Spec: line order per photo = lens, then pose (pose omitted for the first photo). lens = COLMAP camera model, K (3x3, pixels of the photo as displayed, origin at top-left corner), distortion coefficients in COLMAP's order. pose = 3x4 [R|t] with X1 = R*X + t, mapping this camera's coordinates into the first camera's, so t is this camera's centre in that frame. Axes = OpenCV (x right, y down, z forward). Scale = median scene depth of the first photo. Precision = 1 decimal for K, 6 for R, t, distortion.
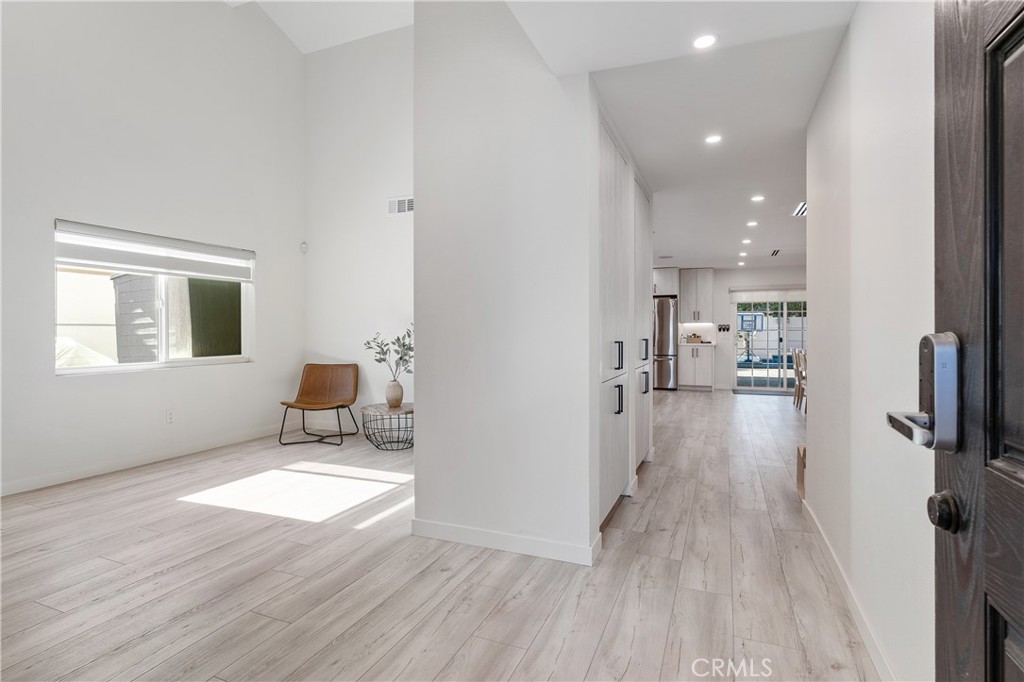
lens RADIAL K [[476.8, 0, 515.0], [0, 476.8, 335.8], [0, 0, 1]] dist [-0.000528, 0.000333]
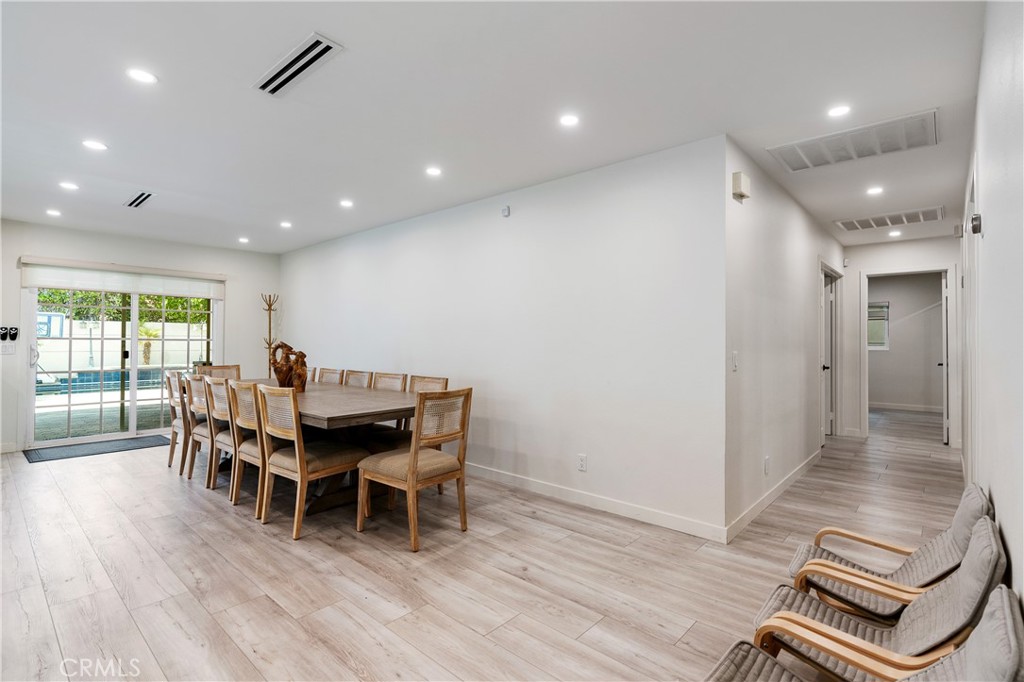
lens RADIAL K [[476.8, 0, 511.4], [0, 476.8, 336.9], [0, 0, 1]] dist [-0.000528, 0.000333]
pose [[0.309261, 0.013385, 0.950883, 0.122616], [-0.000130, 0.999902, -0.014033, -0.005637], [-0.950977, 0.004217, 0.309232, 0.329894]]
